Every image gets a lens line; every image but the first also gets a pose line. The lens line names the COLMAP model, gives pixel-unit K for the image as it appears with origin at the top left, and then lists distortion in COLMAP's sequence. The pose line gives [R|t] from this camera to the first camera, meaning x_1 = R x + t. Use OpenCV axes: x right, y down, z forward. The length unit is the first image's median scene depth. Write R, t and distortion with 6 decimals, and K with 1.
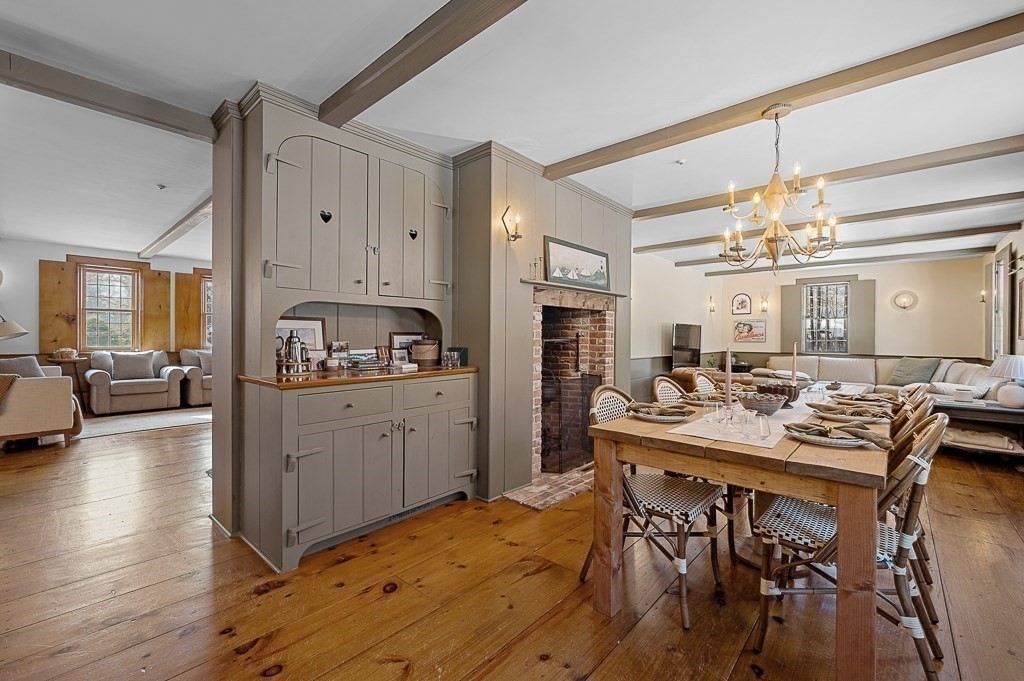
lens RADIAL K [[424.4, 0, 513.6], [0, 424.4, 336.5], [0, 0, 1]] dist [-0.004593, 0.000059]
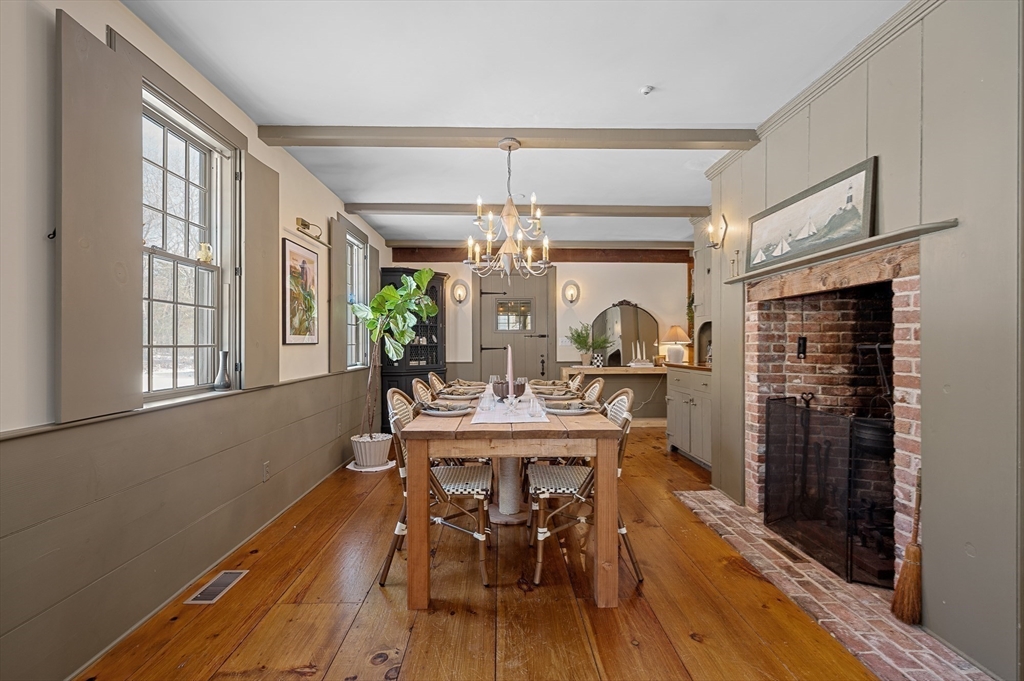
lens RADIAL K [[456.6, 0, 512.1], [0, 456.6, 344.2], [0, 0, 1]] dist [-0.017730, -0.000546]
pose [[-0.724020, -0.004991, -0.689761, 0.355095], [-0.005717, 0.999983, -0.001235, 0.003999], [0.689756, 0.003049, -0.724036, 0.459742]]
